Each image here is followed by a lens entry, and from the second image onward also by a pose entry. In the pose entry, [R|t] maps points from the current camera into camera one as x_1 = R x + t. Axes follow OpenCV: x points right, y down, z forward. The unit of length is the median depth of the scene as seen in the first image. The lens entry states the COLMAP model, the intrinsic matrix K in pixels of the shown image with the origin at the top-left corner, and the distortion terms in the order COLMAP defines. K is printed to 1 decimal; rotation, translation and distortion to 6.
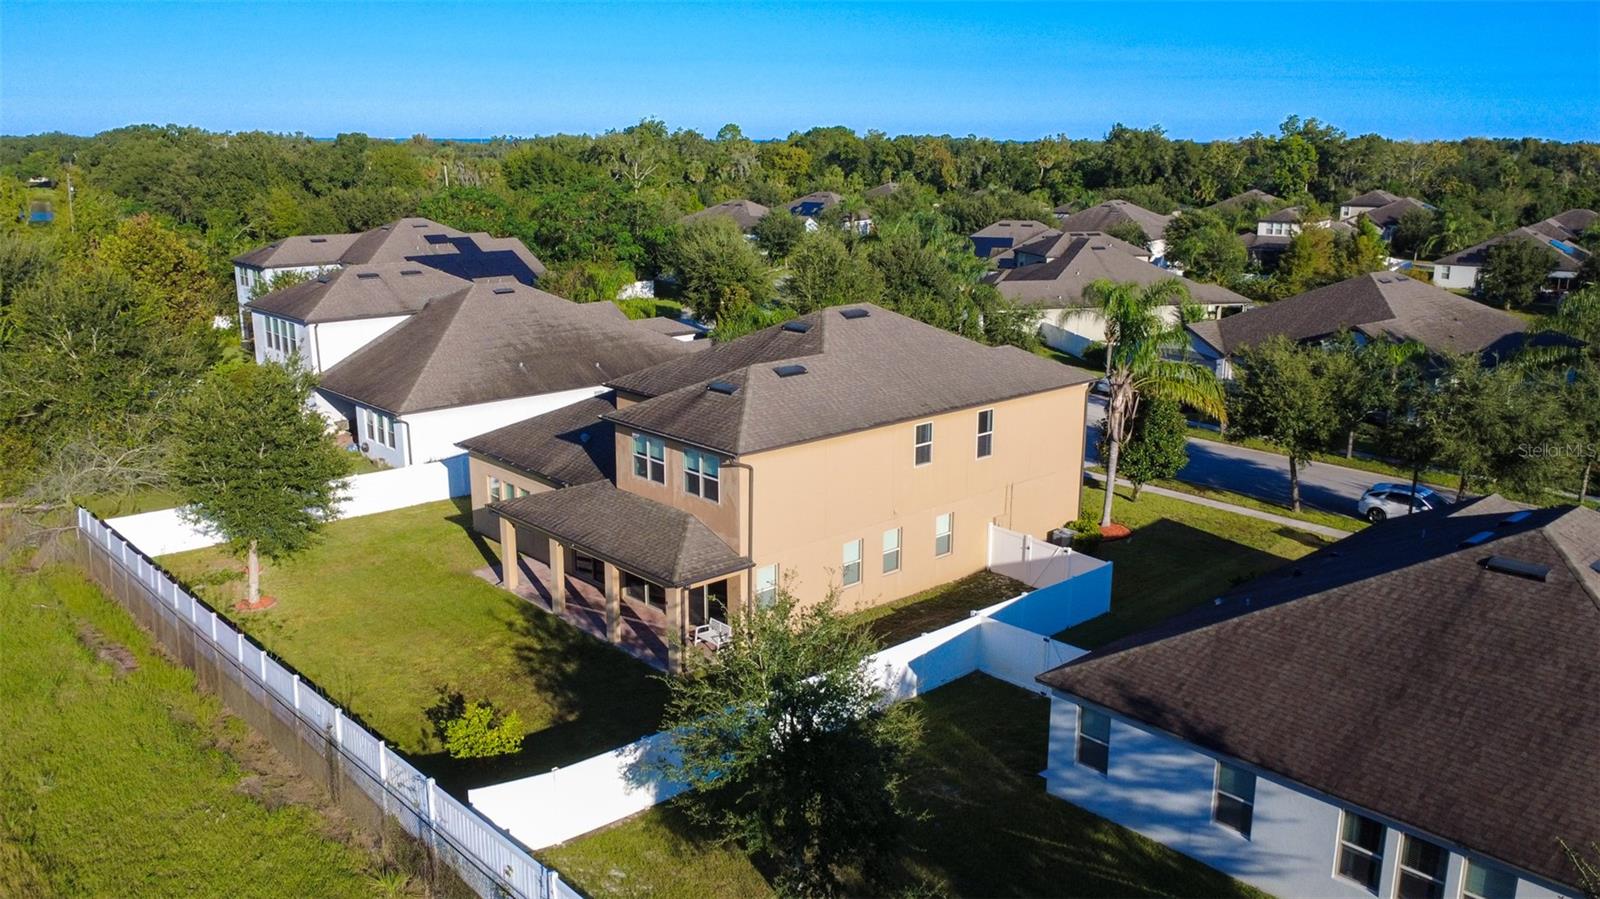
lens RADIAL K [[1208.5, 0, 800.0], [0, 1208.5, 449.5], [0, 0, 1]] dist [0.002956, -0.002555]
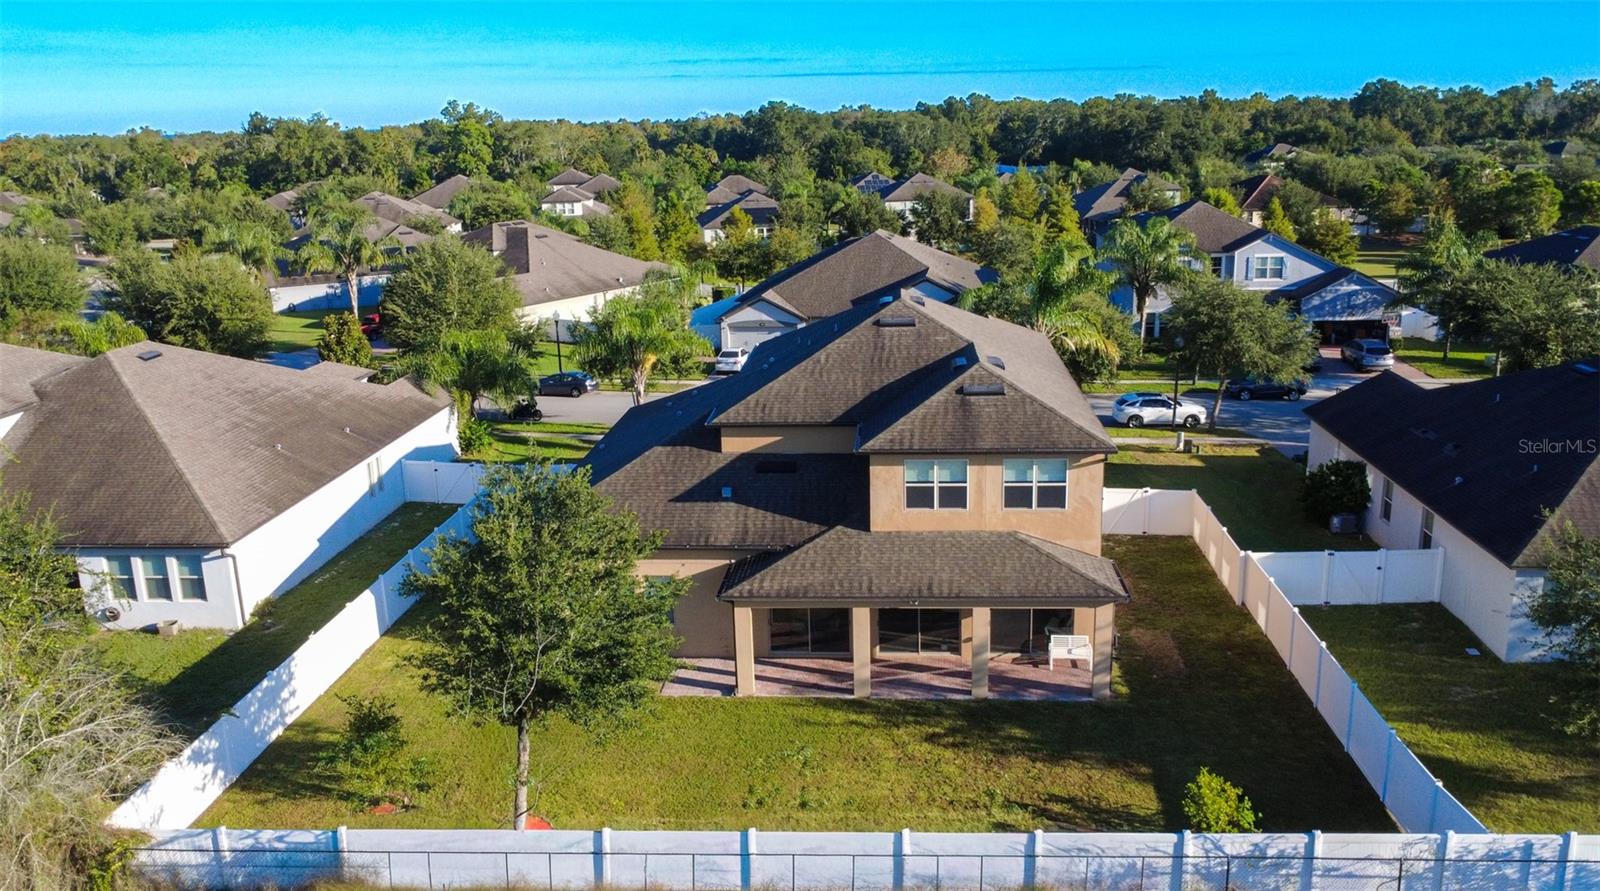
lens RADIAL K [[1225.9, 0, 800.0], [0, 1225.9, 445.5], [0, 0, 1]] dist [0.007457, -0.002699]
pose [[0.742553, -0.196622, 0.640277, -0.728559], [0.195196, 0.977973, 0.073949, -0.100268], [-0.640713, 0.070069, 0.764576, 0.374263]]
